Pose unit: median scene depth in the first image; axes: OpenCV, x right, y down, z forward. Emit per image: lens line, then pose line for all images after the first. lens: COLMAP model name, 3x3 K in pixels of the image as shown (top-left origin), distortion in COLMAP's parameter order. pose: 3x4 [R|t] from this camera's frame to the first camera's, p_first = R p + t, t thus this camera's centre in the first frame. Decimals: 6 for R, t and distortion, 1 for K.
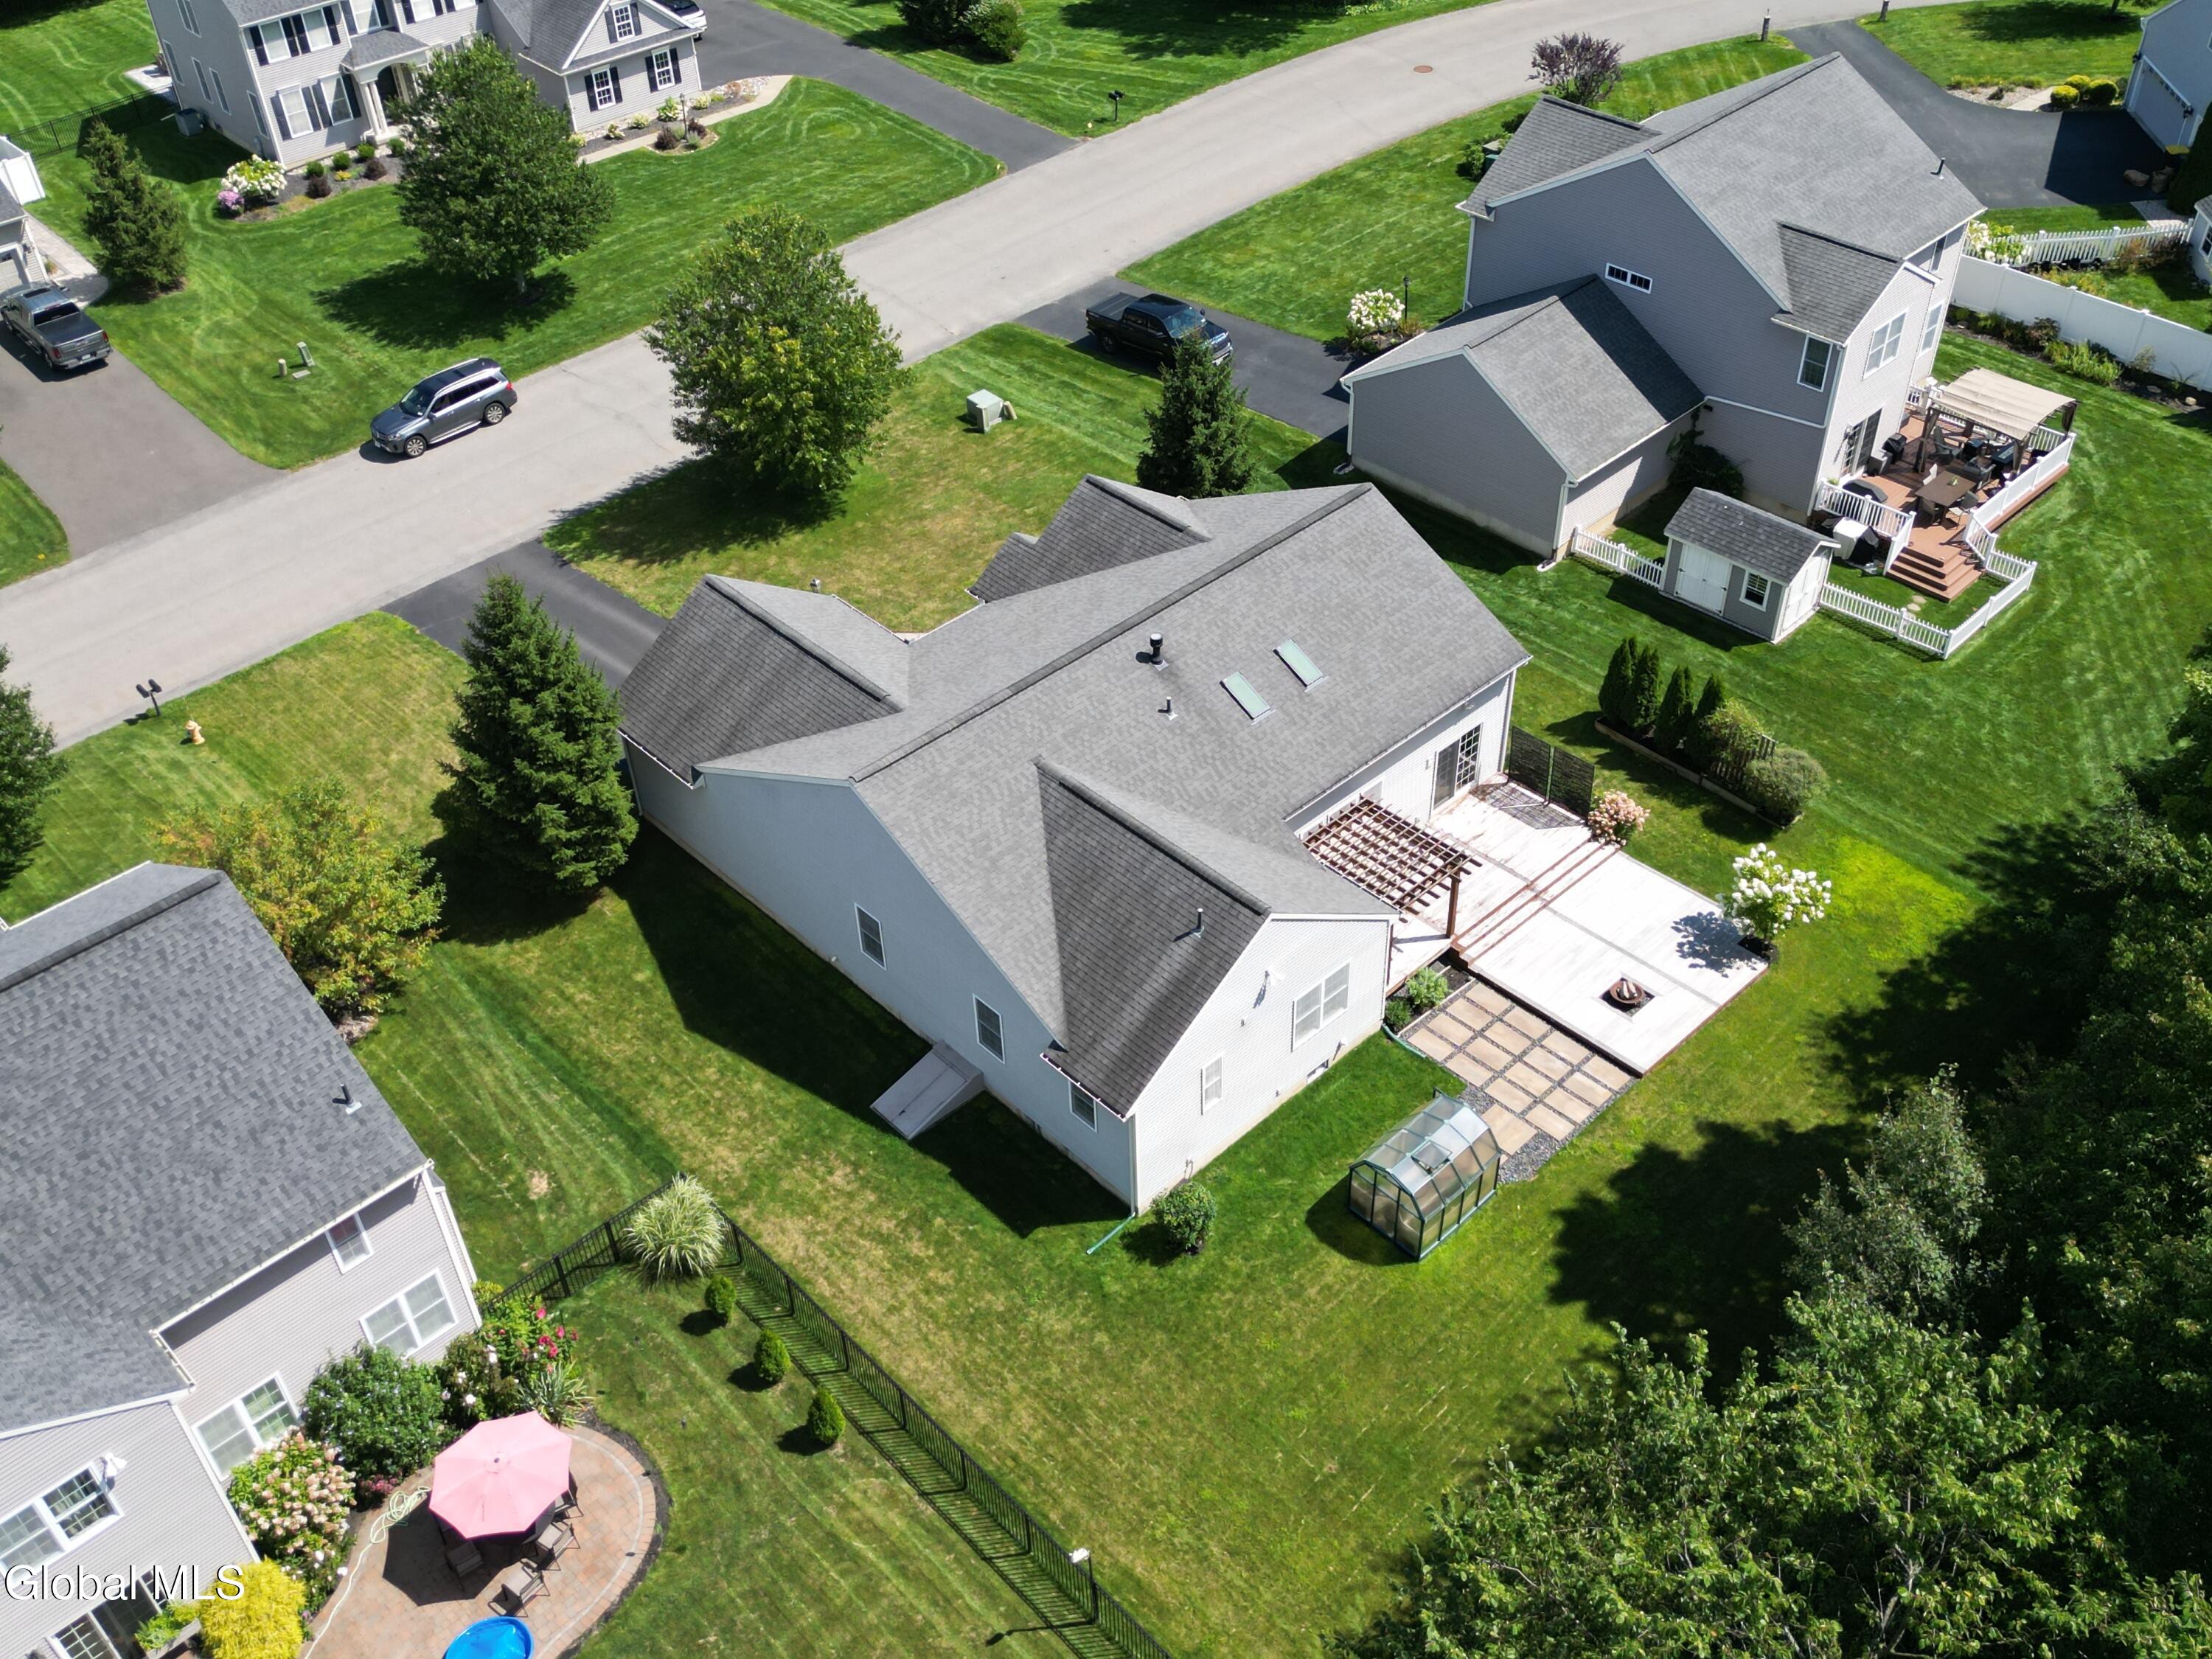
lens RADIAL K [[2077.9, 0, 1101.3], [0, 2077.9, 823.0], [0, 0, 1]] dist [0.094540, -0.146661]
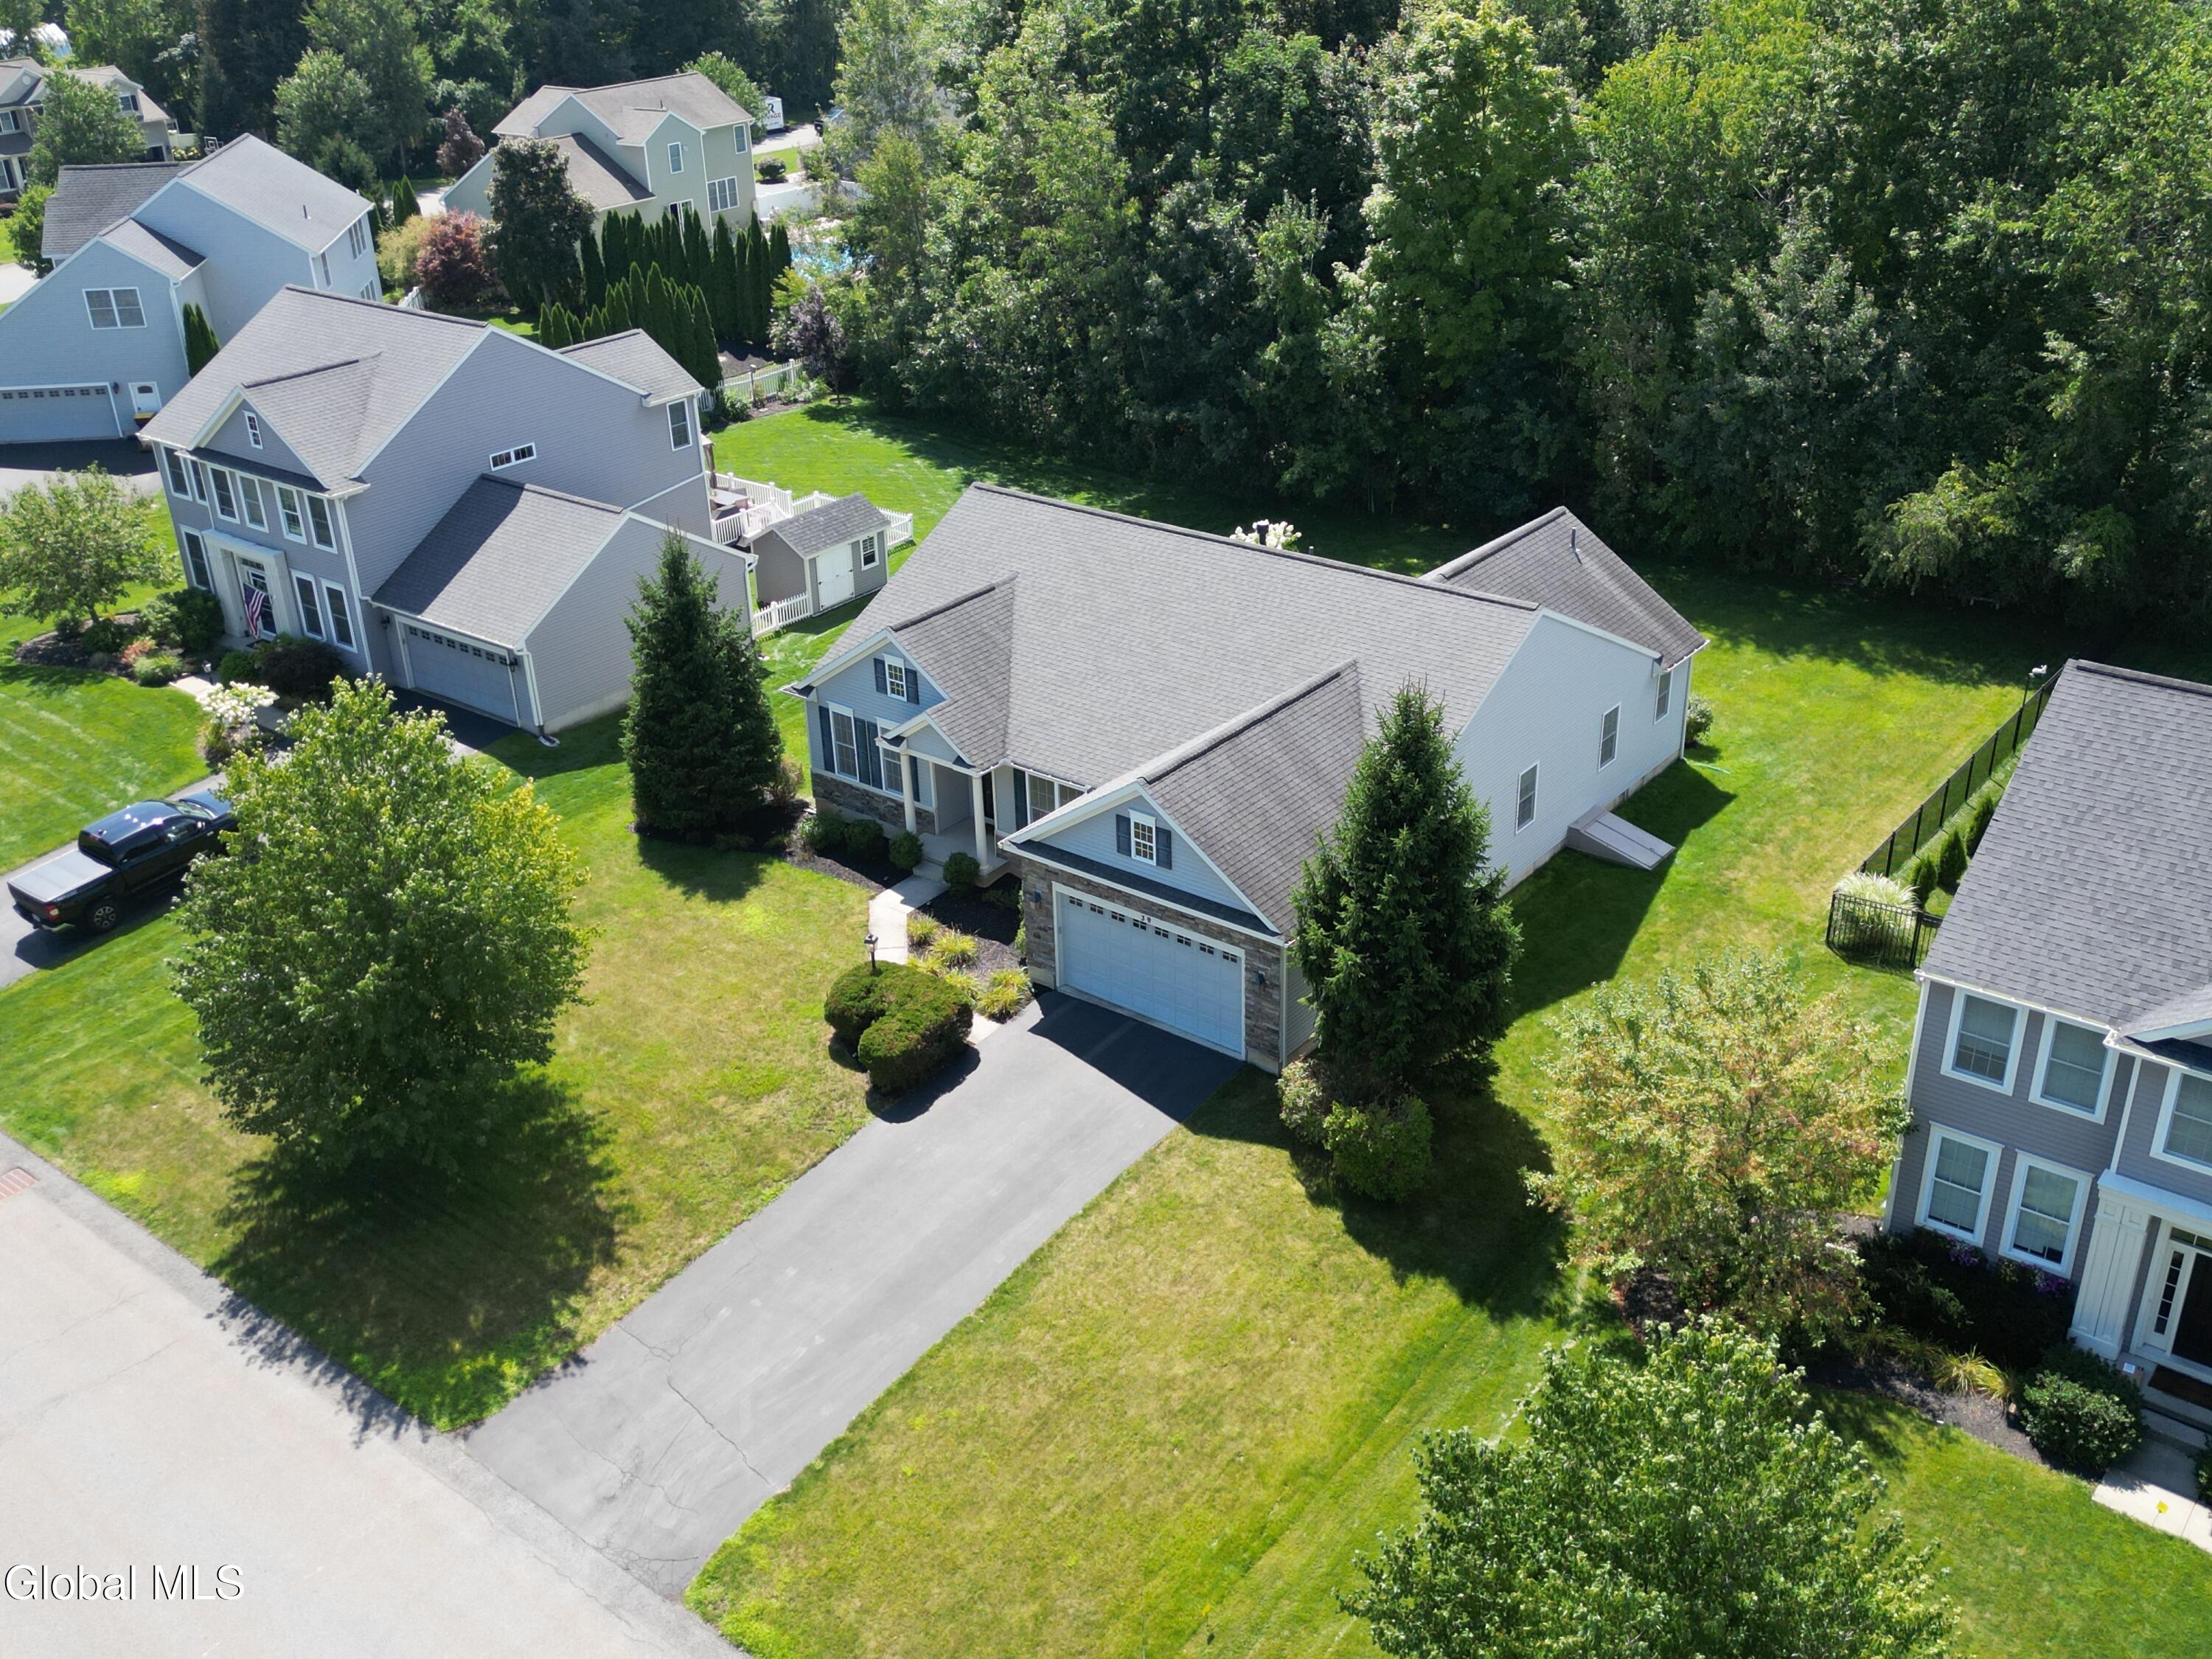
lens RADIAL K [[2077.9, 0, 1101.3], [0, 2077.9, 823.0], [0, 0, 1]] dist [0.094540, -0.146661]
pose [[-0.146820, -0.406138, 0.901940, -0.848116], [0.663698, 0.635654, 0.394270, -0.402231], [-0.733450, 0.656502, 0.176226, 0.833590]]
